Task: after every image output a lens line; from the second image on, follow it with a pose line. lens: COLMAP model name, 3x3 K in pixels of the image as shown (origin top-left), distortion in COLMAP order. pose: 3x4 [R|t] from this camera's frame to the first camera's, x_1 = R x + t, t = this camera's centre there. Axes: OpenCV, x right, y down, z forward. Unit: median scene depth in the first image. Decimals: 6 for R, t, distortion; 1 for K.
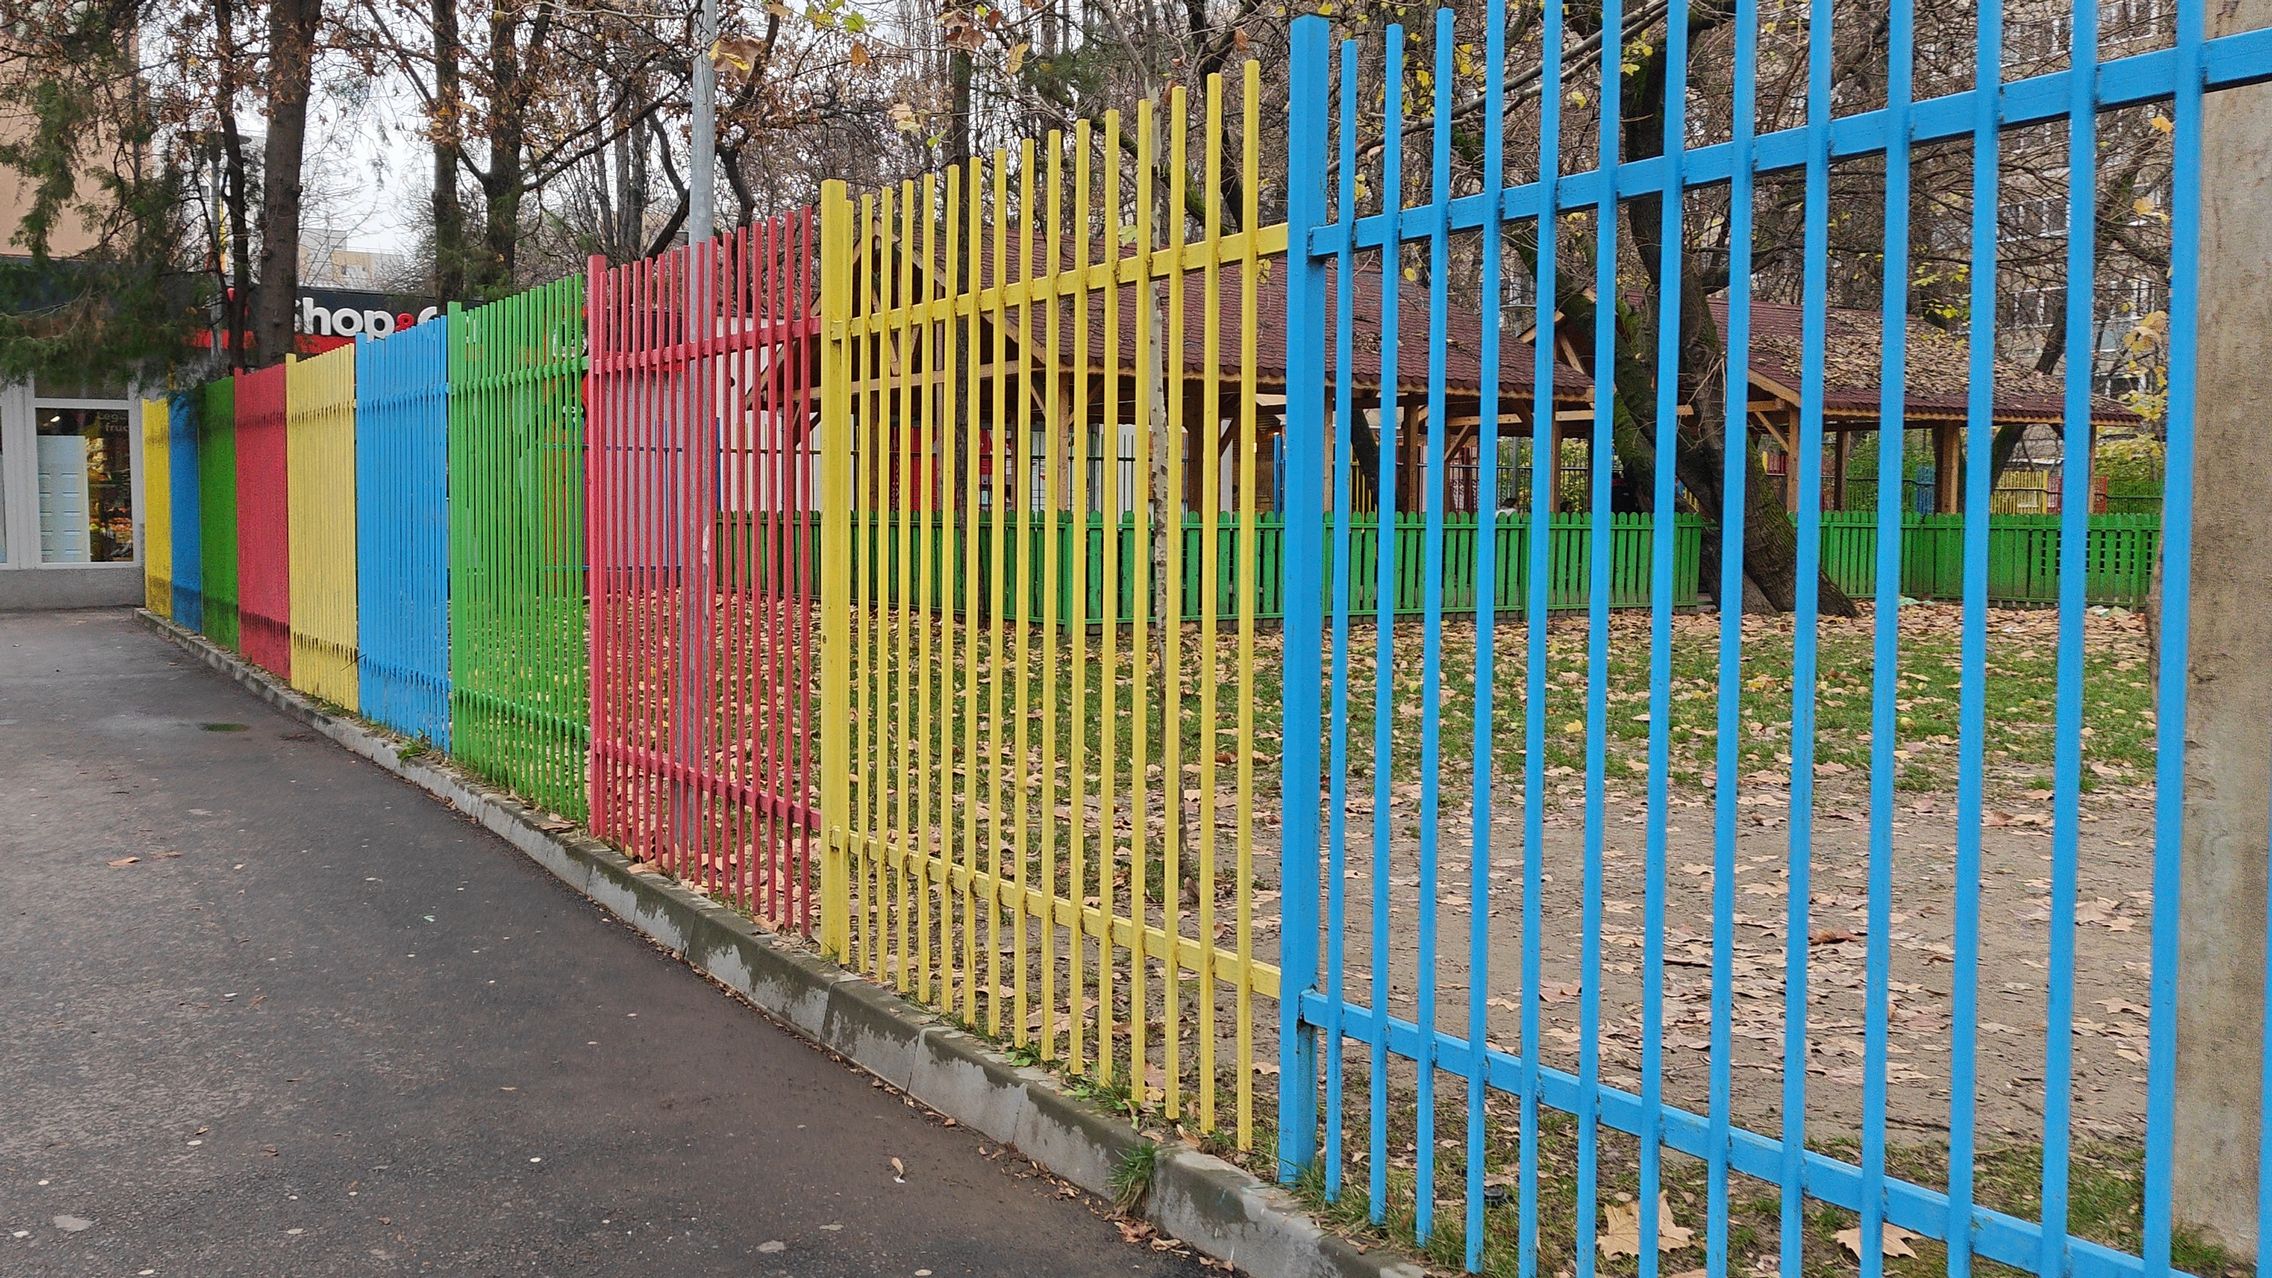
lens RADIAL K [[1910.4, 0, 1135.6], [0, 1910.4, 607.1], [0, 0, 1]] dist [-0.003743, 0.005136]
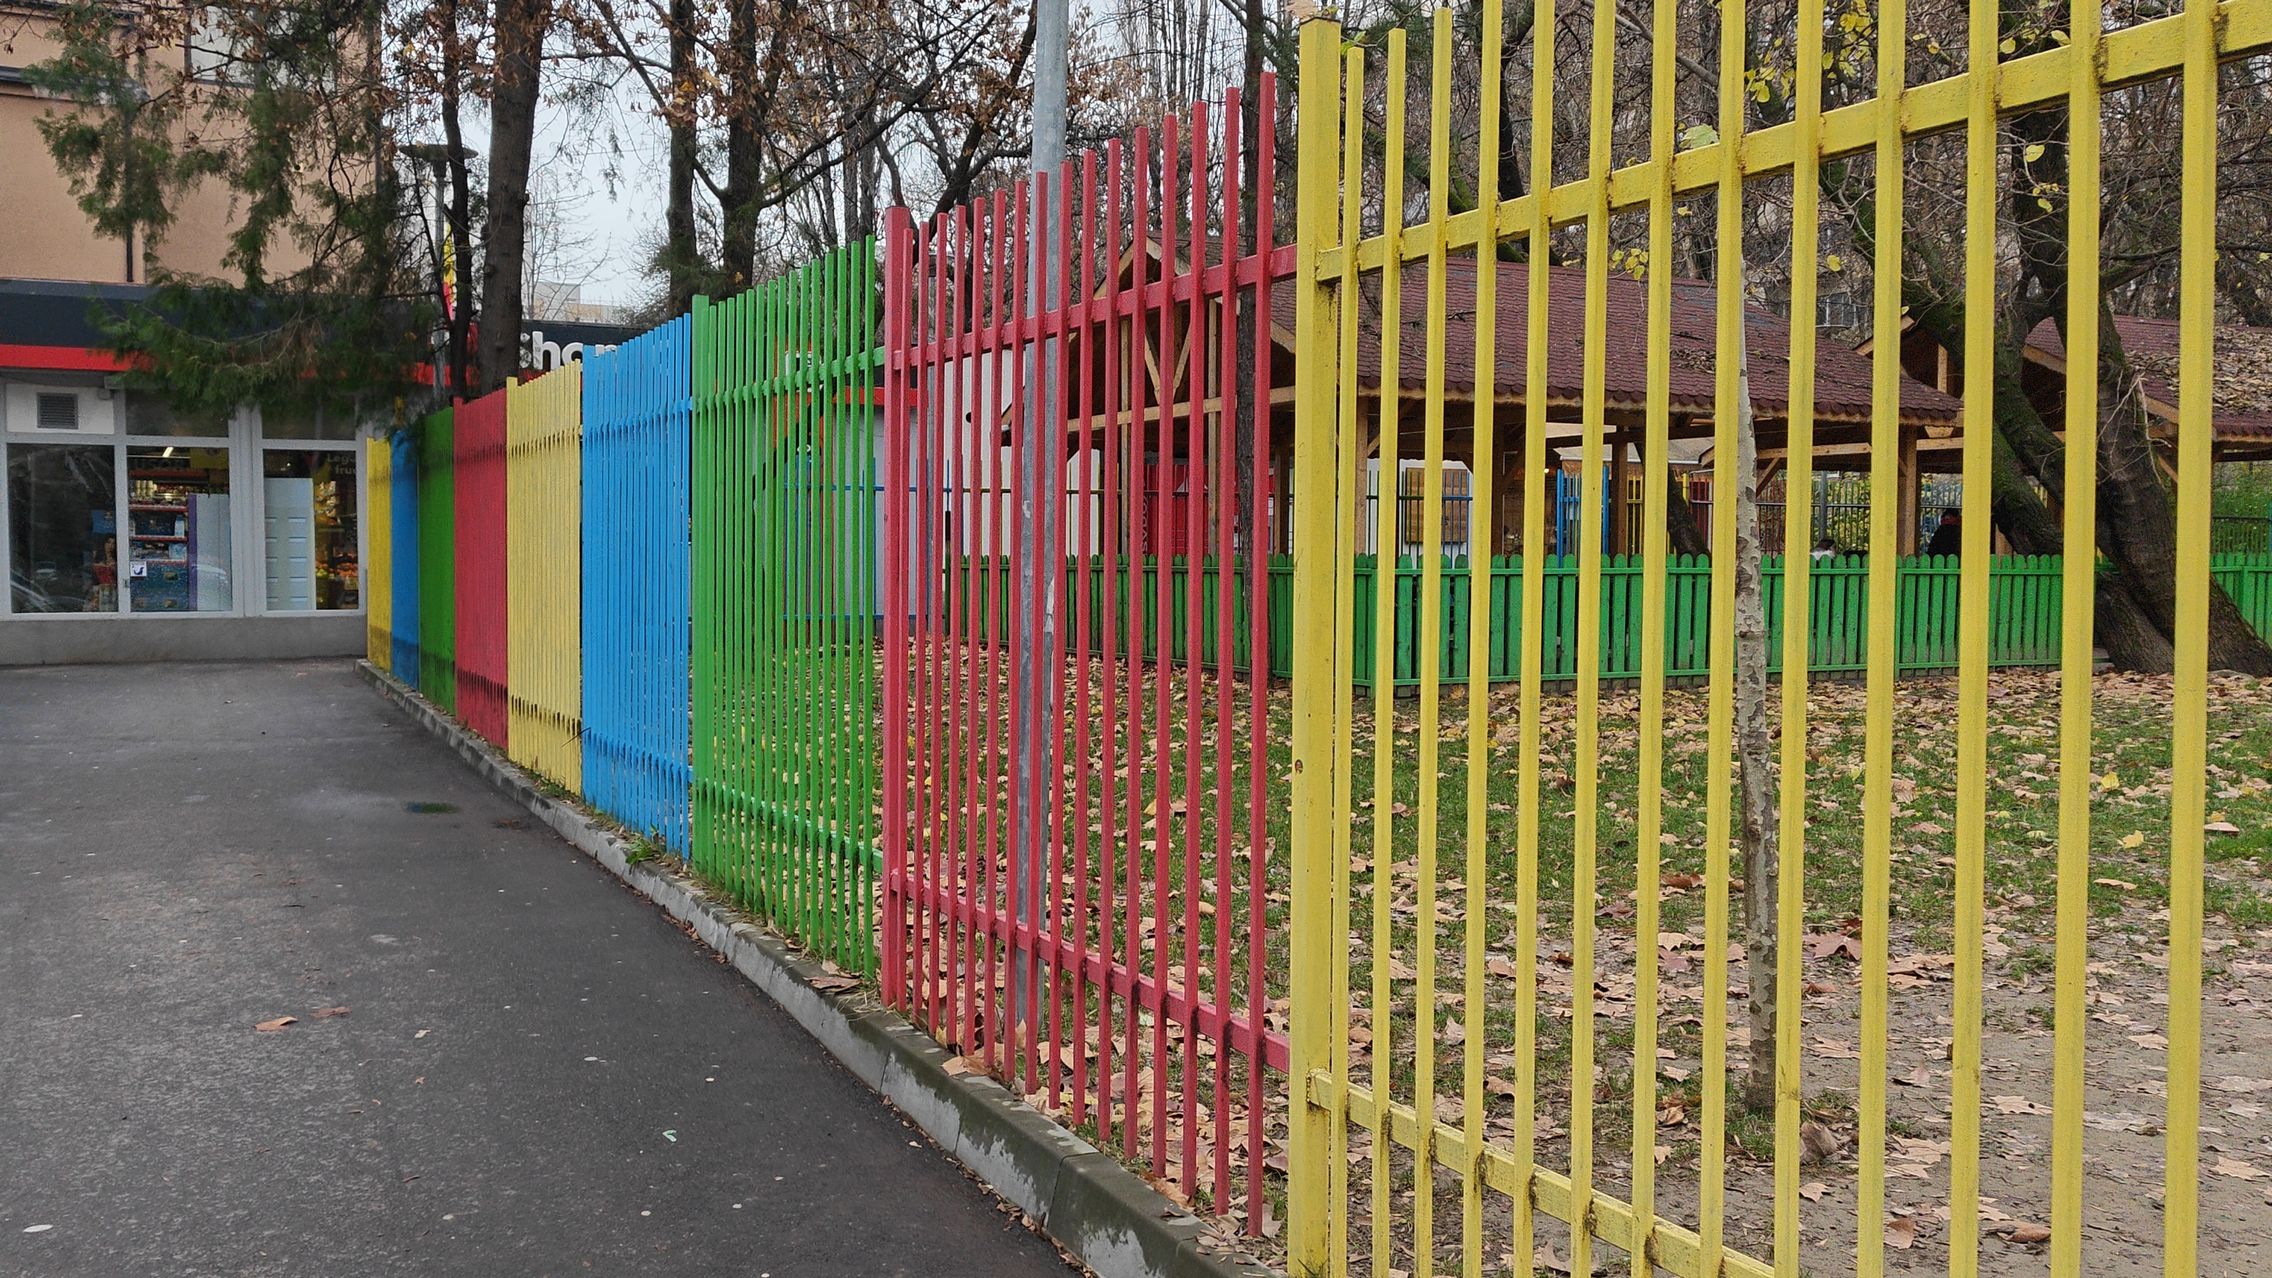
lens RADIAL K [[1910.4, 0, 1135.6], [0, 1910.4, 607.1], [0, 0, 1]] dist [-0.003743, 0.005136]
pose [[0.994246, 0.000999, -0.107117, -0.054942], [-0.003395, 0.999748, -0.022187, -0.007599], [0.107067, 0.022423, 0.993999, 0.139219]]
